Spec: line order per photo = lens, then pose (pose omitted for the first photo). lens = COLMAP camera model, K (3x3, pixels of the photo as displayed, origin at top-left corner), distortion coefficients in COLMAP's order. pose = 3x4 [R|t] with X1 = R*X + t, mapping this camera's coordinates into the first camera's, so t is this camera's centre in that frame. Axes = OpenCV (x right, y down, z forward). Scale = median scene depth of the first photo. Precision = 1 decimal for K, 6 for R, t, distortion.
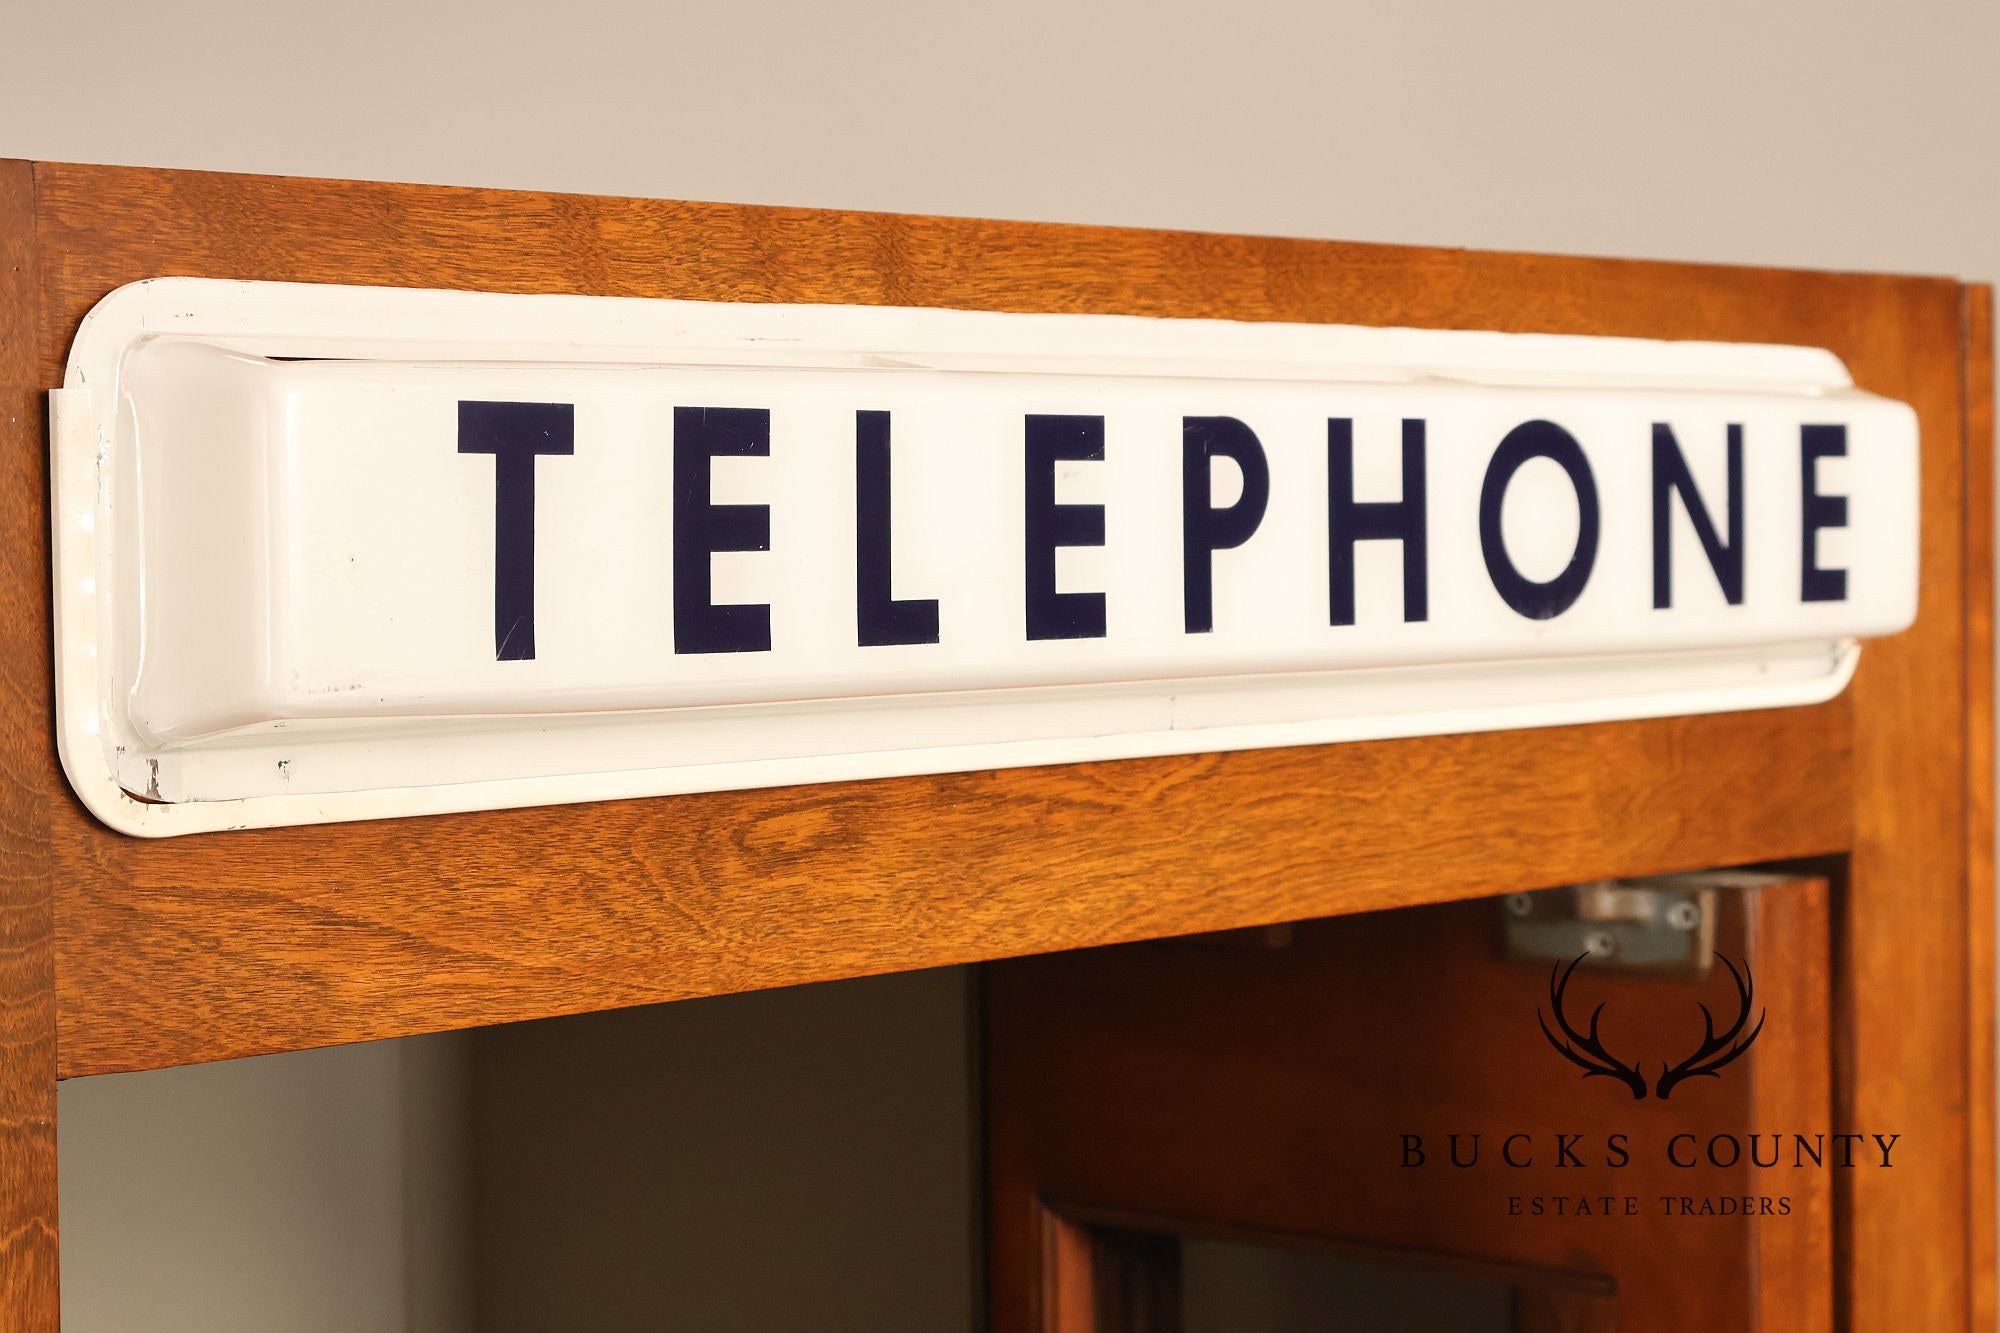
lens RADIAL K [[3965.5, 0, 1007.4], [0, 3965.5, 662.5], [0, 0, 1]] dist [0.018233, 0.000000]
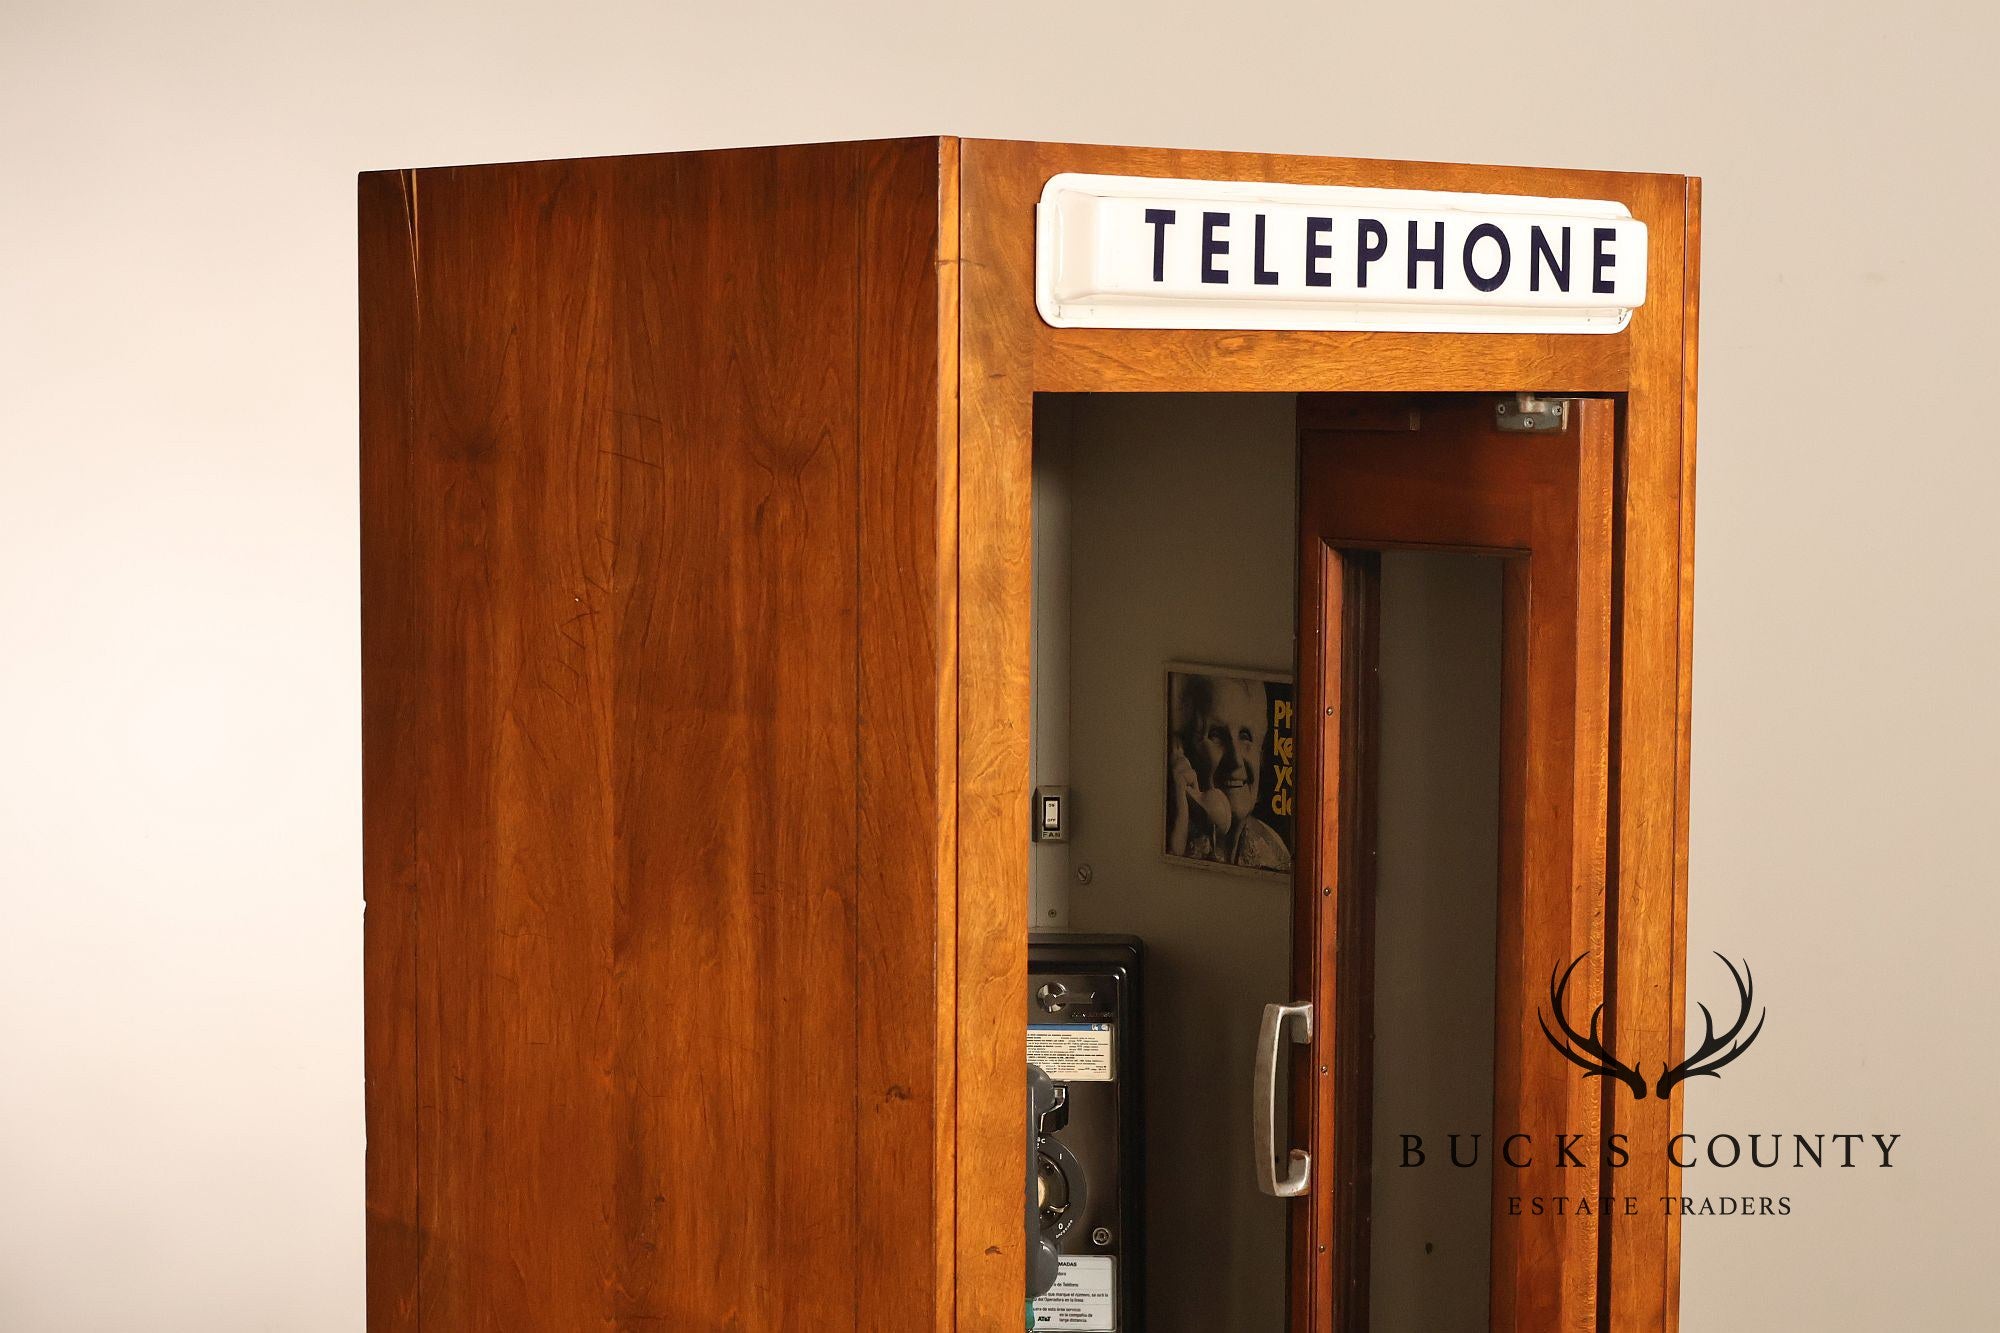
lens RADIAL K [[3965.5, 0, 1000.6], [0, 3965.5, 677.0], [0, 0, 1]] dist [0.018233, 0.000000]
pose [[0.994442, 0.028870, -0.101246, 0.091521], [-0.024467, 0.998711, 0.044469, 0.170350], [0.102400, -0.041745, 0.993867, -2.203139]]
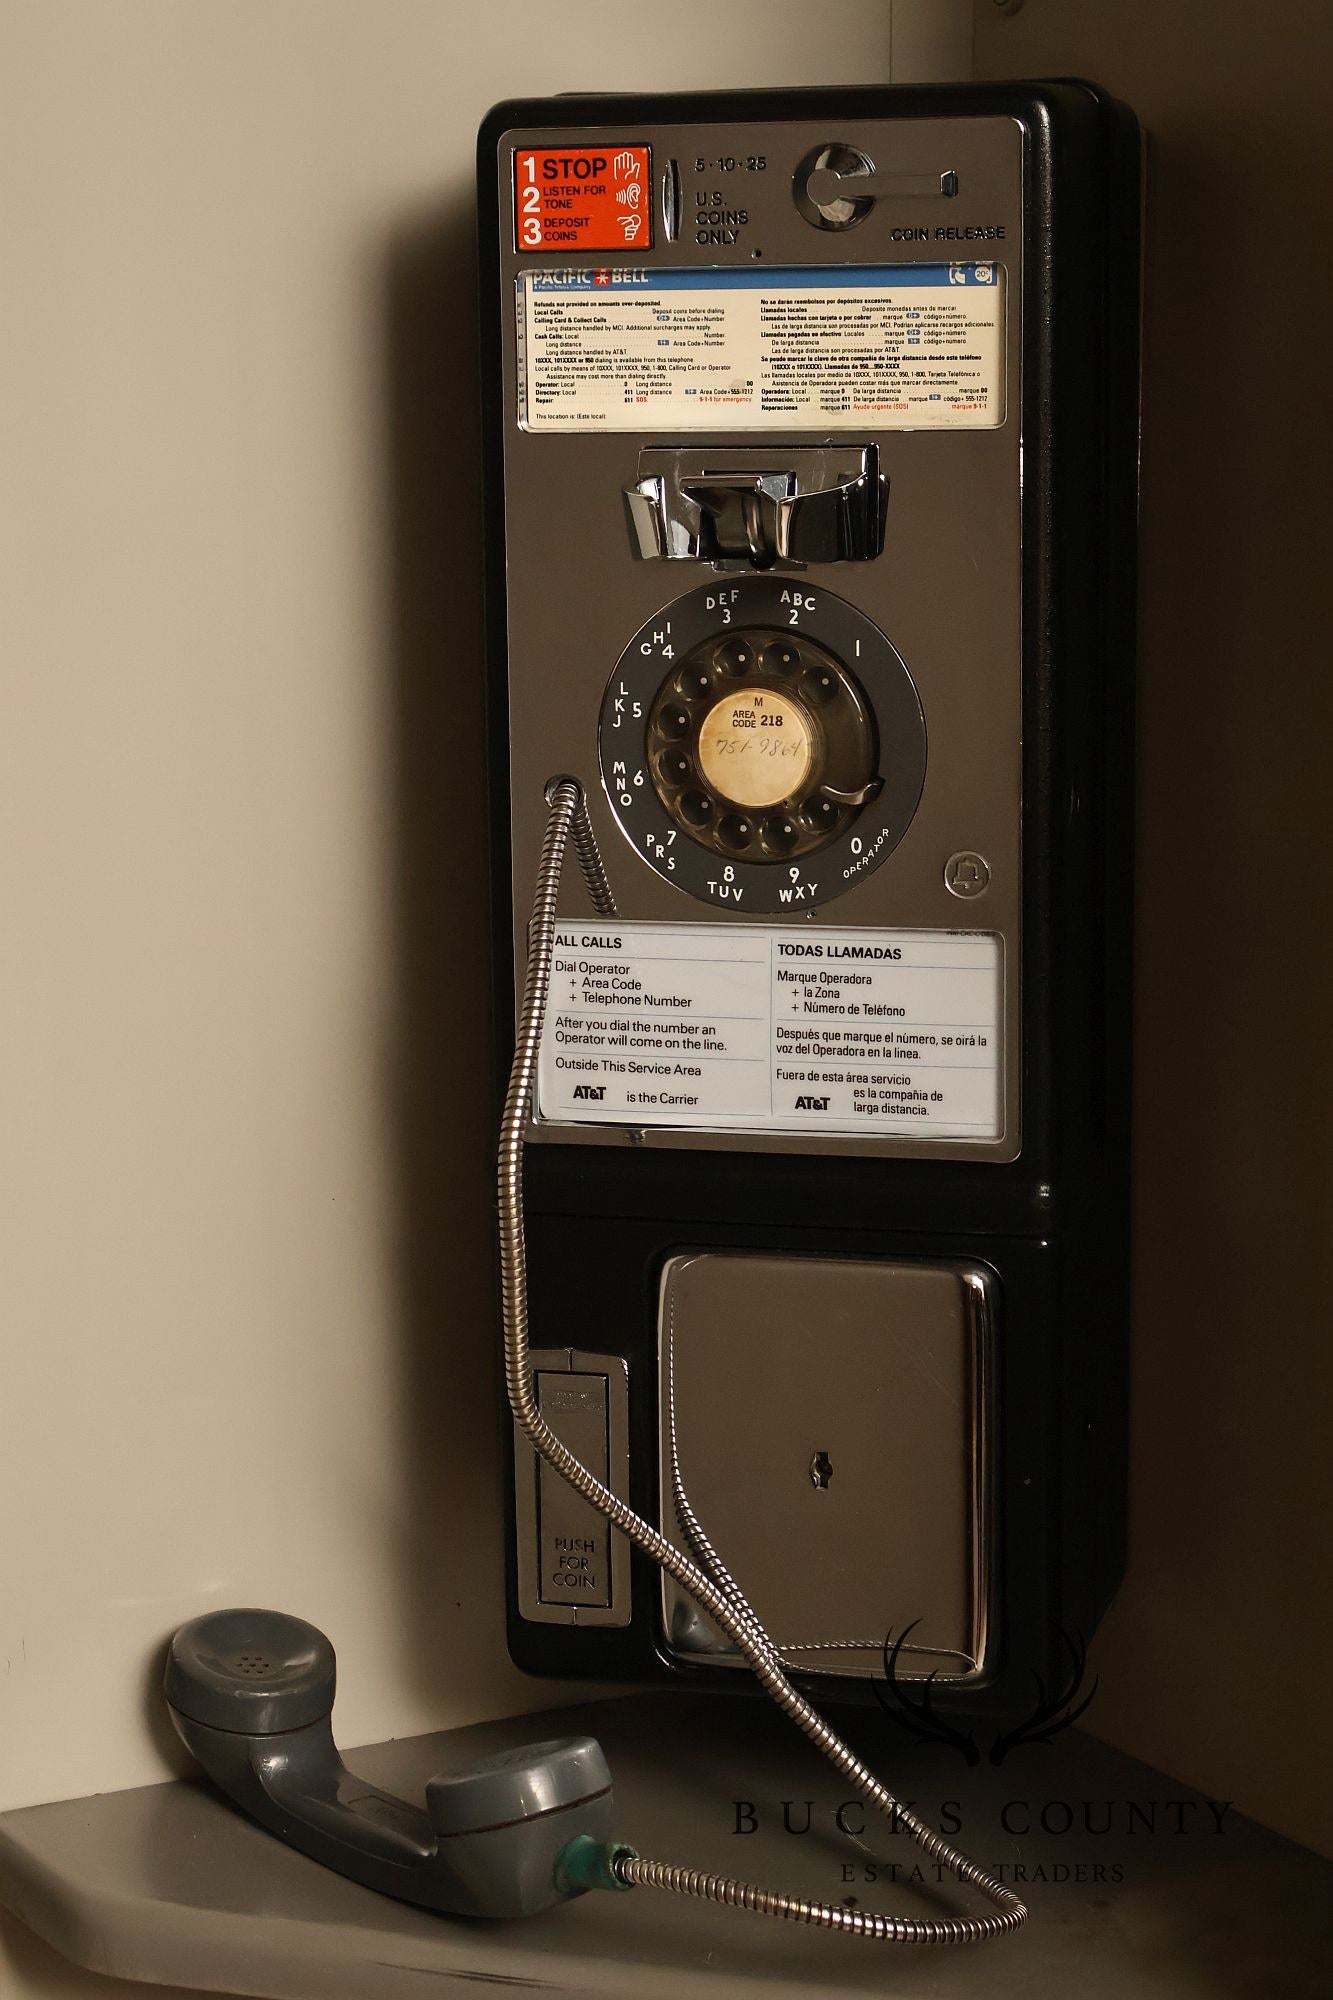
lens RADIAL K [[3965.5, 0, 653.8], [0, 3965.5, 1002.4], [0, 0, 1]] dist [0.018233, 0.000000]
pose [[0.963083, 0.061591, -0.262064, 0.072222], [-0.029795, 0.991882, 0.123620, 0.768094], [0.267550, -0.111248, 0.957100, 0.302484]]
